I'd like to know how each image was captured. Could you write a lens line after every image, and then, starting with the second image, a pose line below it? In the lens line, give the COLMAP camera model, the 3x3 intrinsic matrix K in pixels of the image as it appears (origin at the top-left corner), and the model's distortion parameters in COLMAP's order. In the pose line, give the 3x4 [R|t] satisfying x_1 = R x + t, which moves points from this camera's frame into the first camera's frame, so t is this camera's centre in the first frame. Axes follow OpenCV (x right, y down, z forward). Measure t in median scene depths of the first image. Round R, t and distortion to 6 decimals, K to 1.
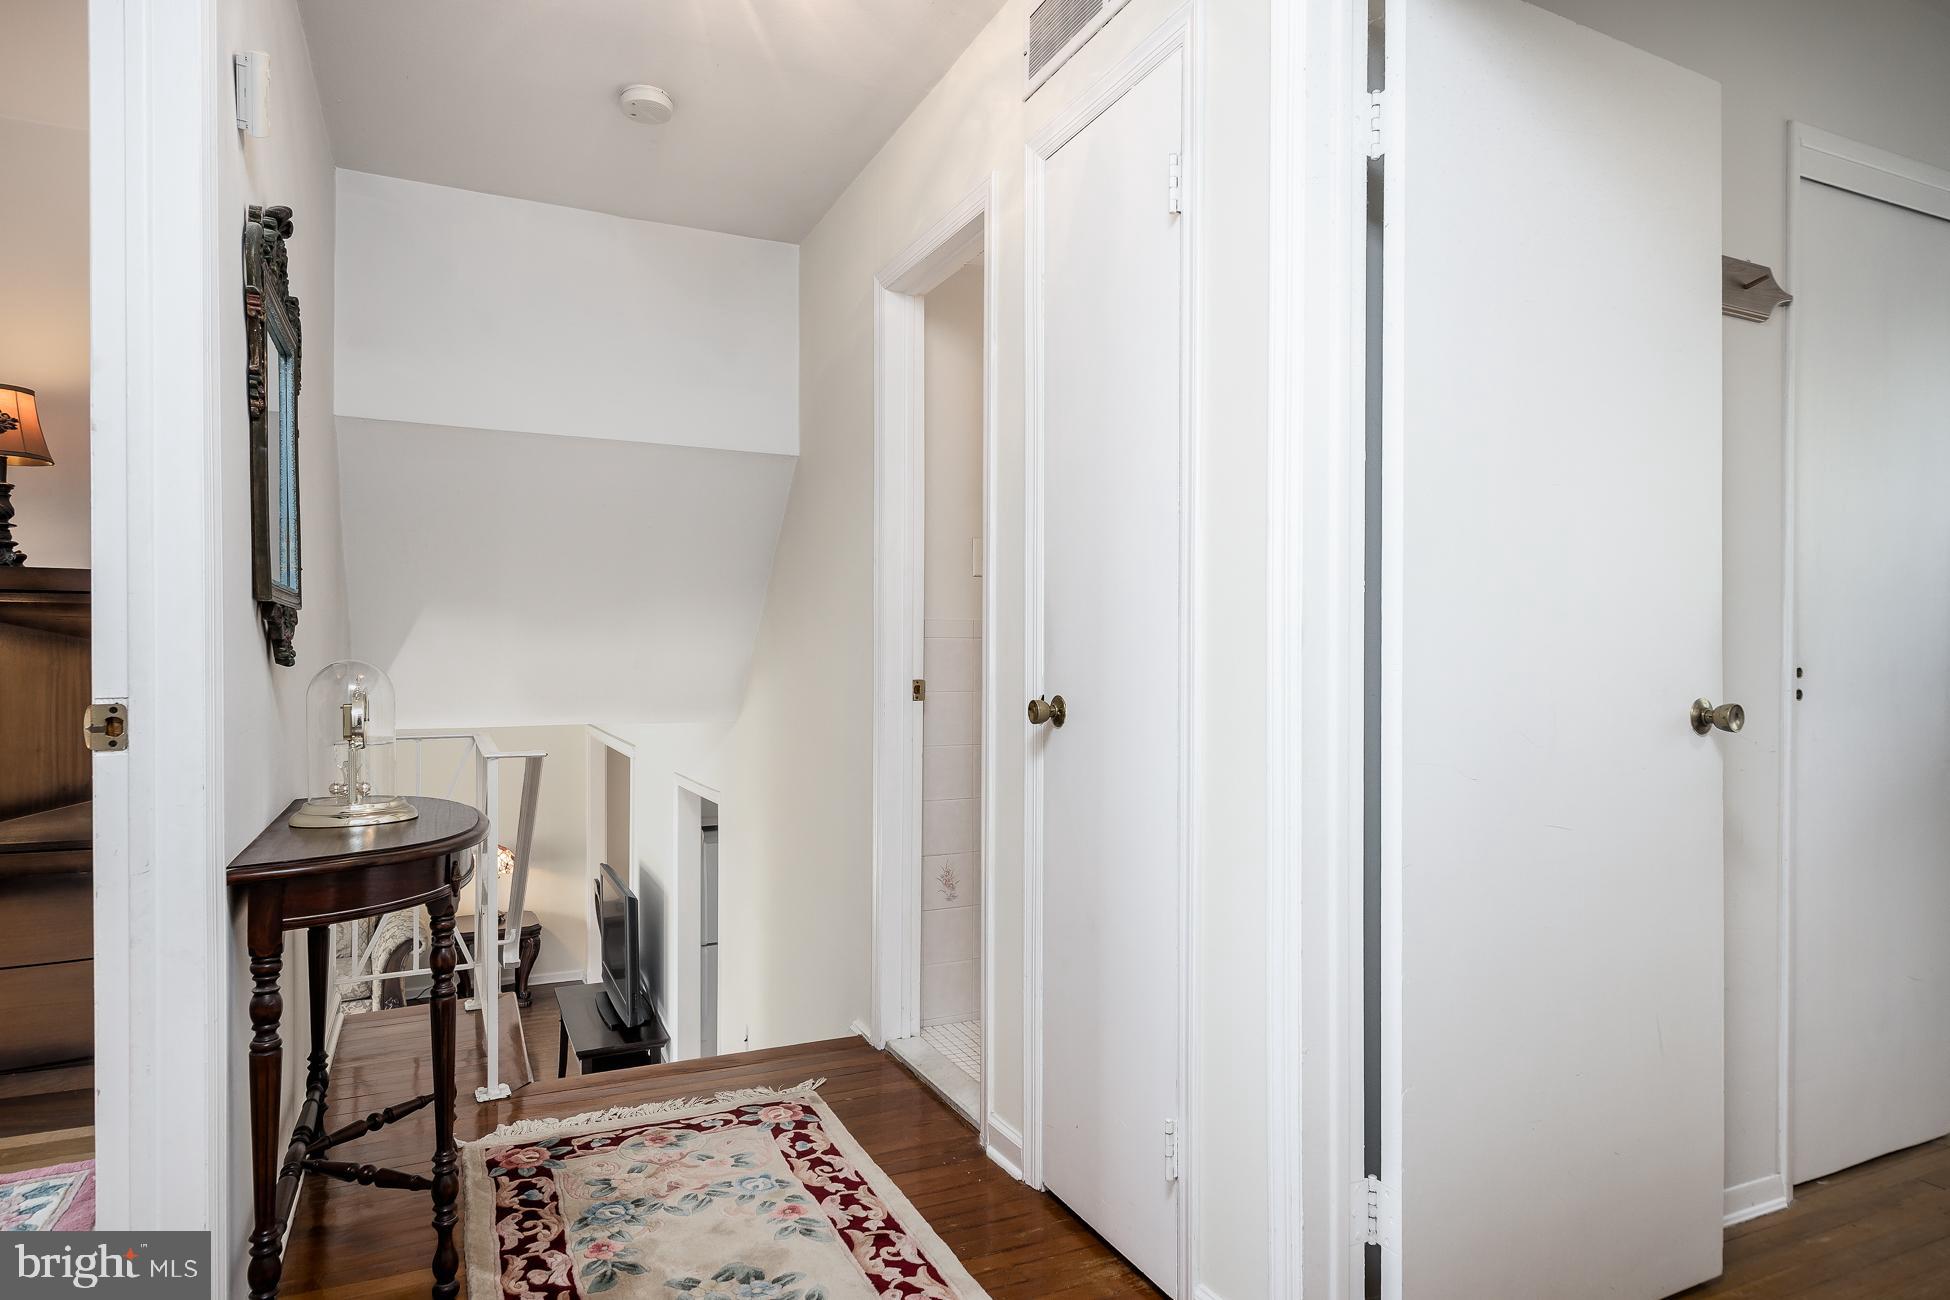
lens RADIAL K [[1162.4, 0, 975.0], [0, 1162.4, 650.0], [0, 0, 1]] dist [-0.000759, 0.000727]
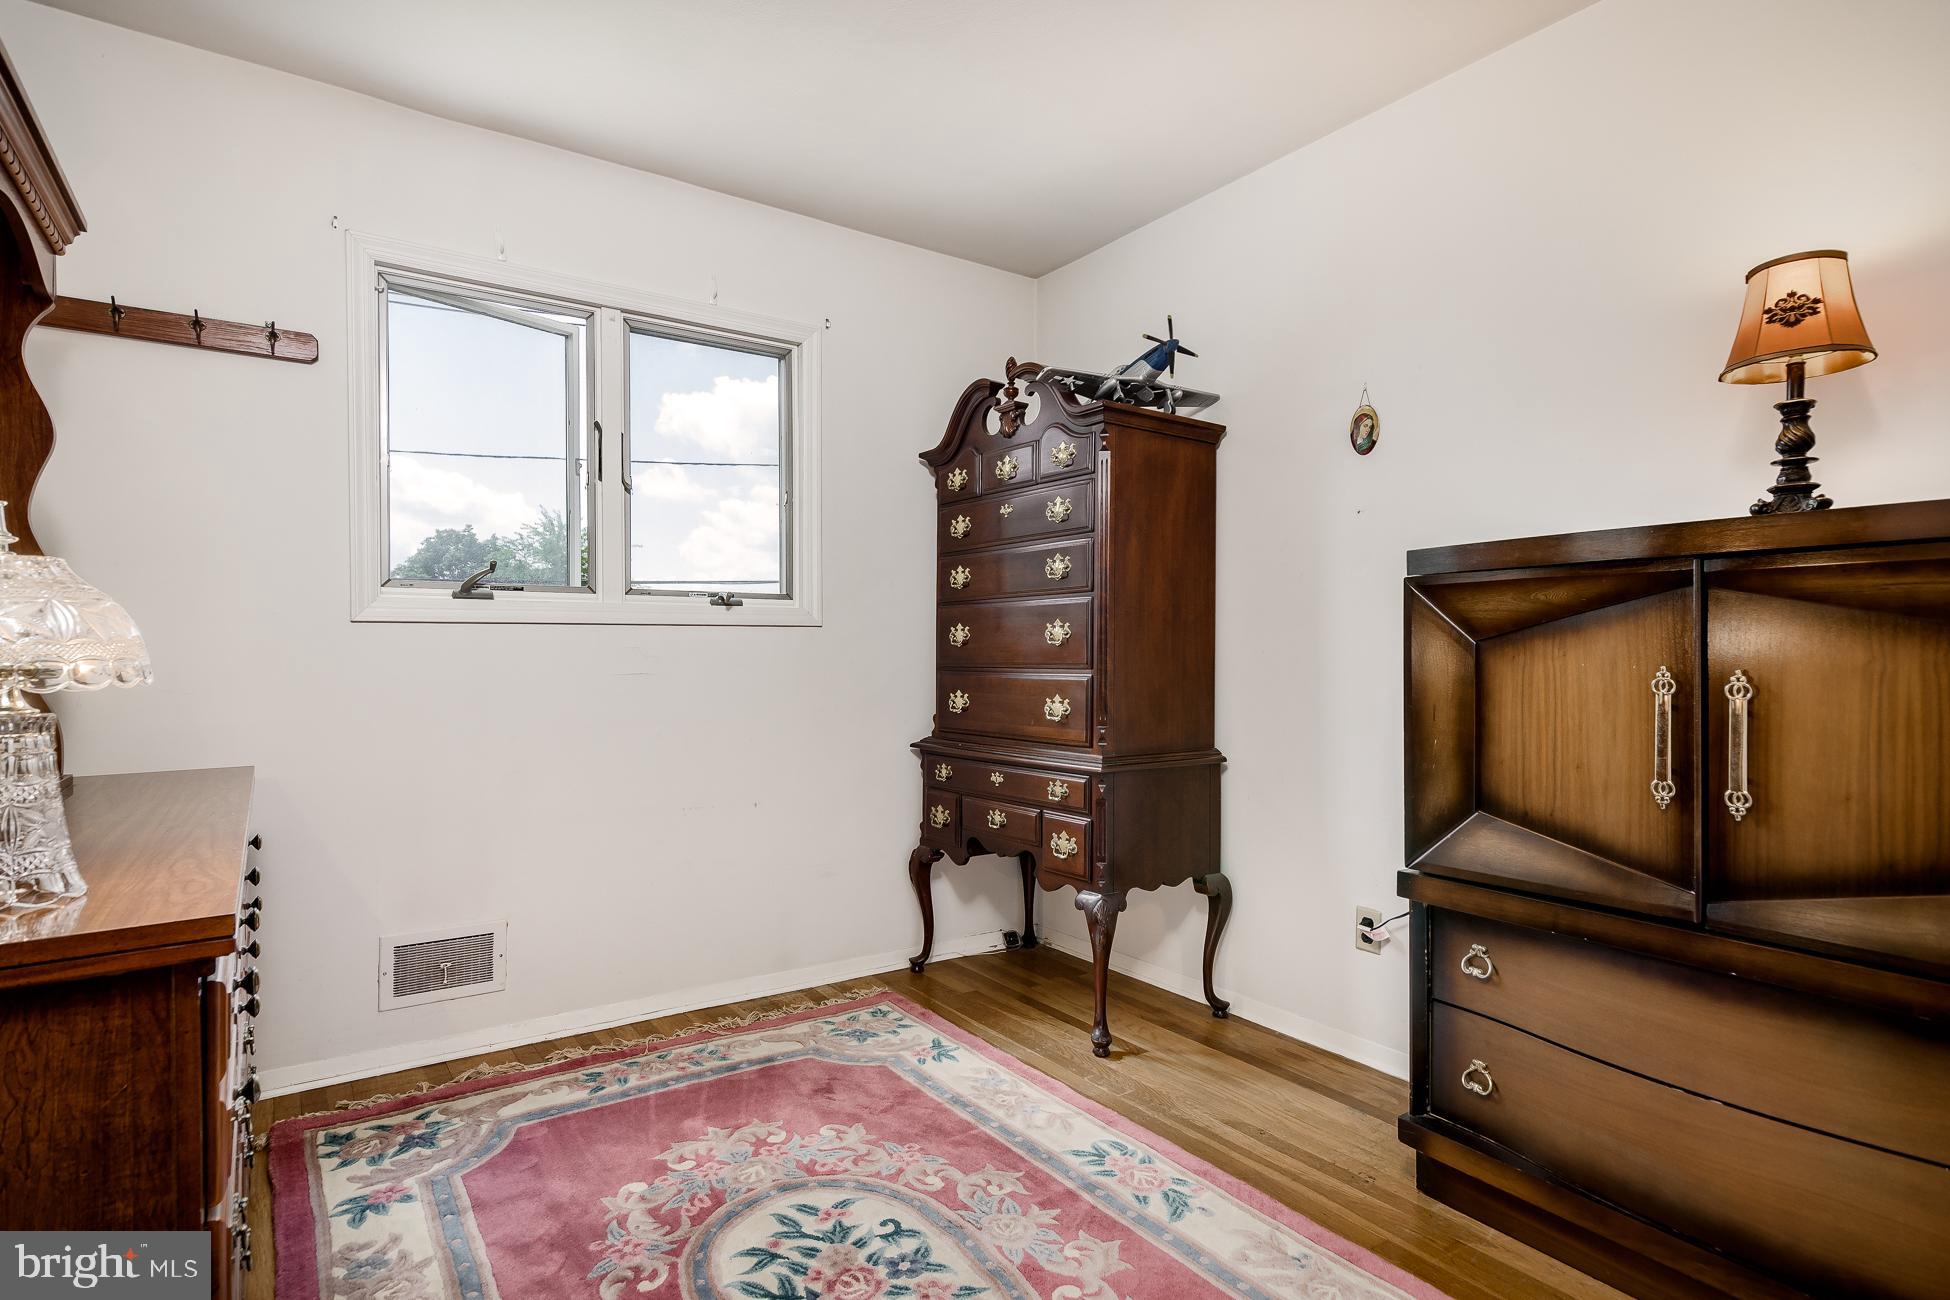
lens RADIAL K [[1003.4, 0, 967.9], [0, 1003.4, 662.6], [0, 0, 1]] dist [0.010949, -0.001795]
pose [[0.165948, 0.011279, -0.986070, -0.323277], [0.004195, 0.999917, 0.012143, 0.003738], [0.986126, -0.006152, 0.165887, 0.411239]]
